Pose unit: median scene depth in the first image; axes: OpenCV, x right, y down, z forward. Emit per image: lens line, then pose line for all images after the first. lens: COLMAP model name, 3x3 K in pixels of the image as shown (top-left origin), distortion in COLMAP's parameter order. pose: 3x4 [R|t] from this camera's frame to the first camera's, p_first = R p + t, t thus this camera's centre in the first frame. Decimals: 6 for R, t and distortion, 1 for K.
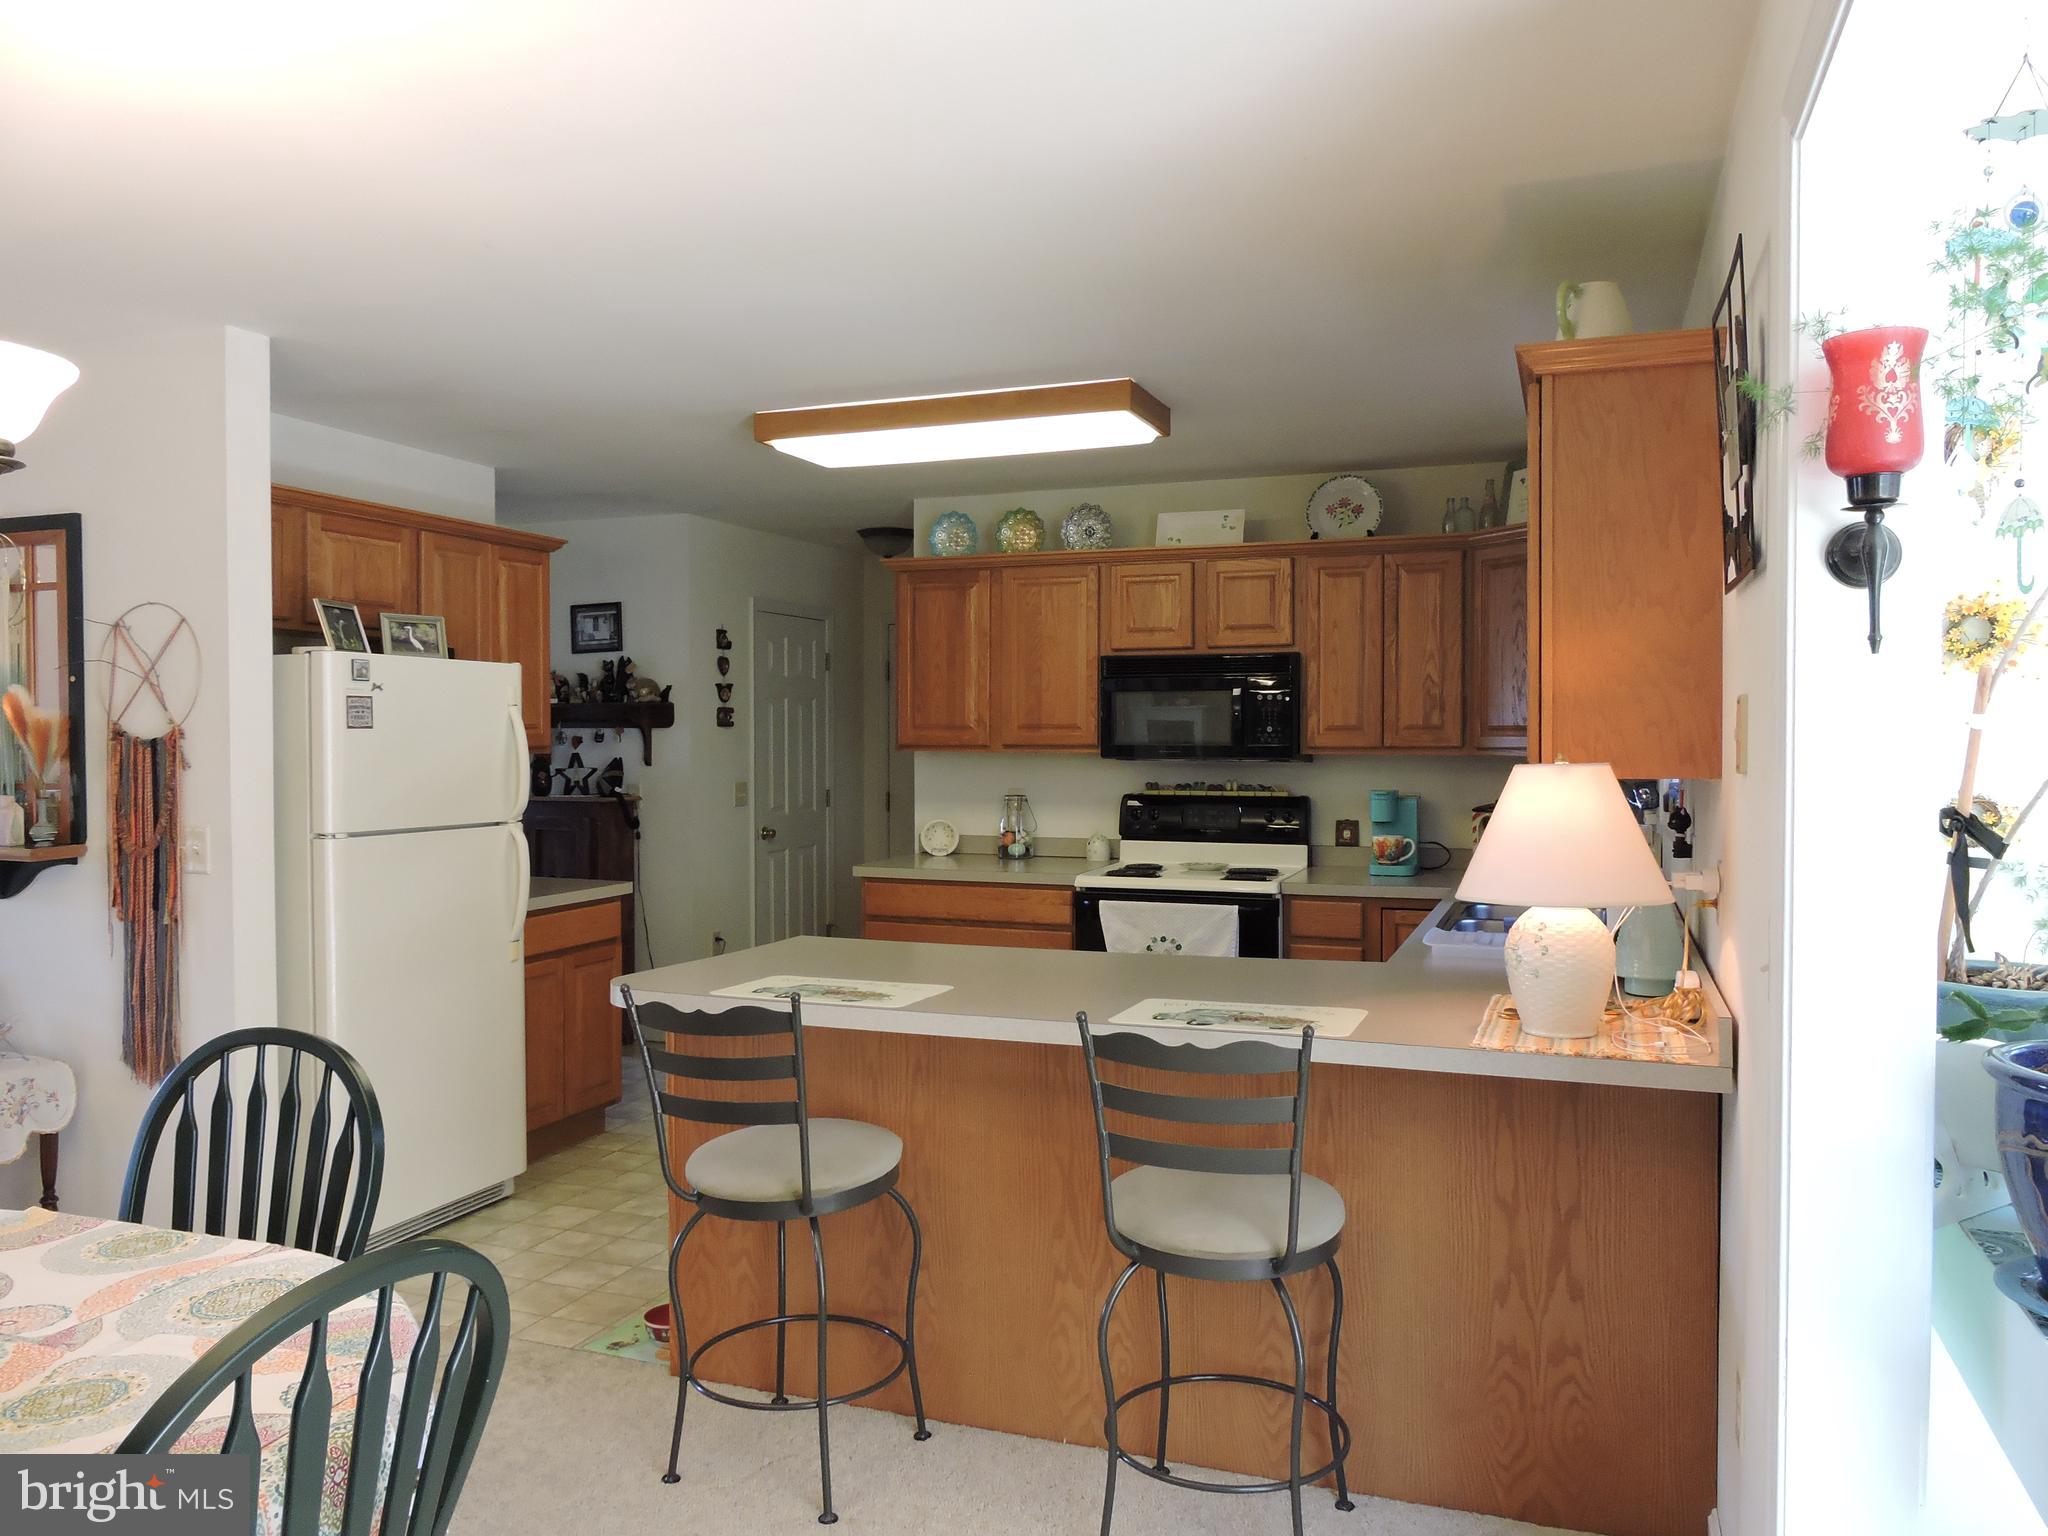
lens RADIAL K [[1466.3, 0, 1023.6], [0, 1466.3, 775.0], [0, 0, 1]] dist [0.002121, 0.003039]
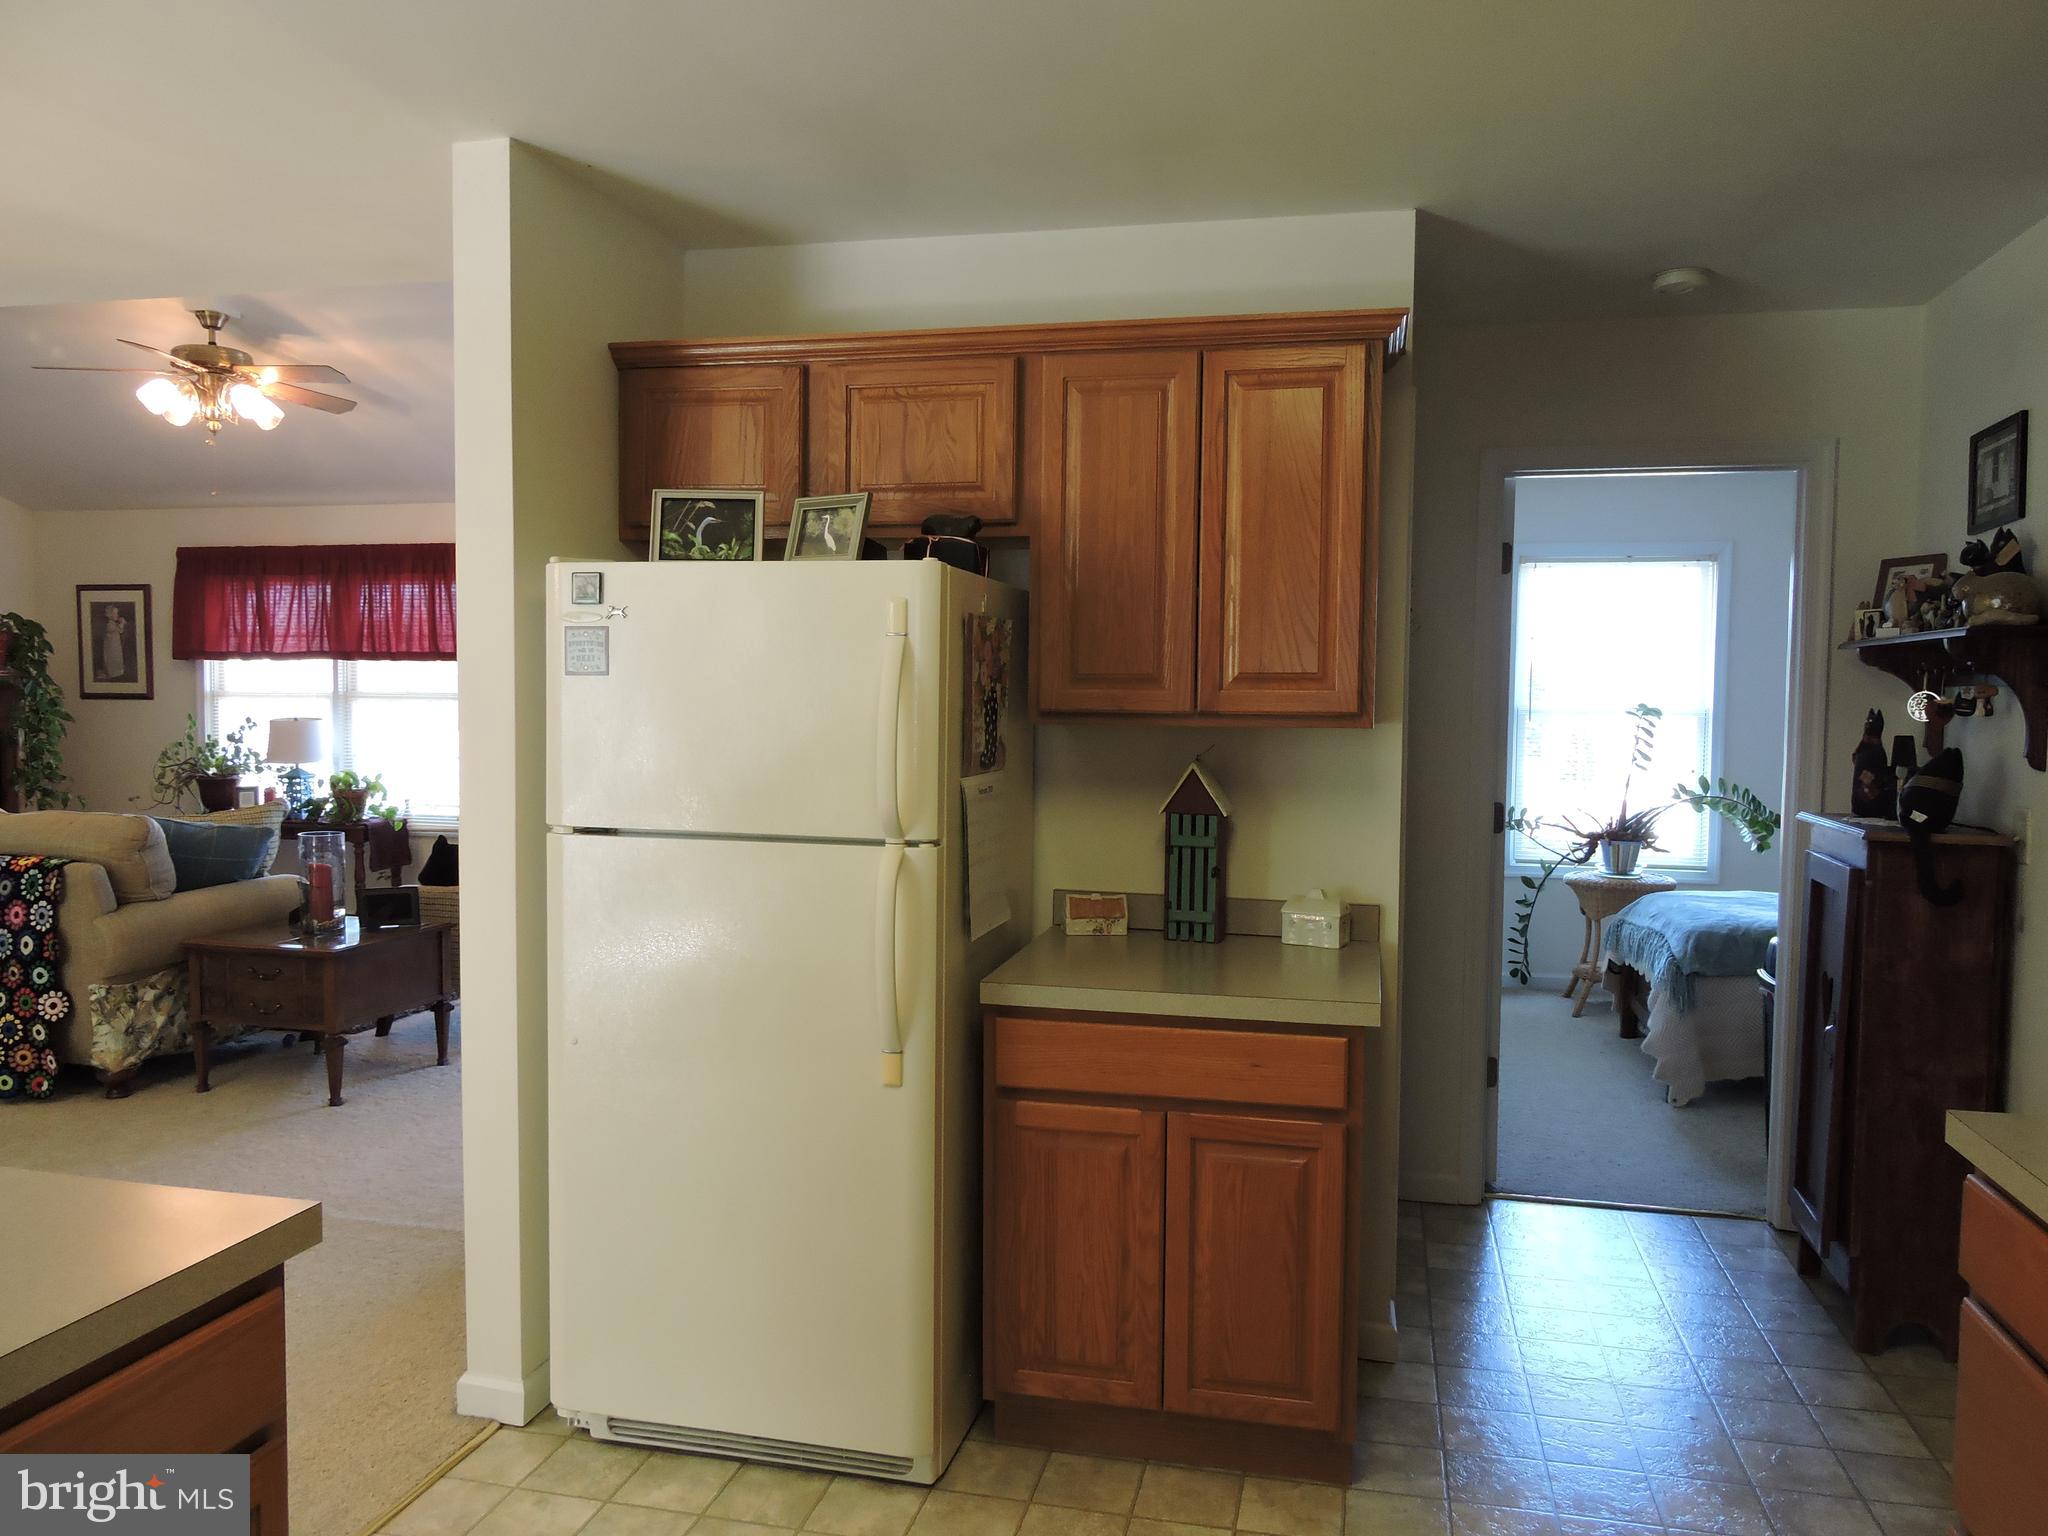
lens RADIAL K [[1462.7, 0, 1030.0], [0, 1462.7, 768.4], [0, 0, 1]] dist [0.003483, -0.007461]
pose [[0.132307, 0.053318, -0.989774, 0.173897], [-0.037907, 0.998094, 0.048699, -0.020990], [0.990484, 0.031076, 0.134076, 0.797704]]
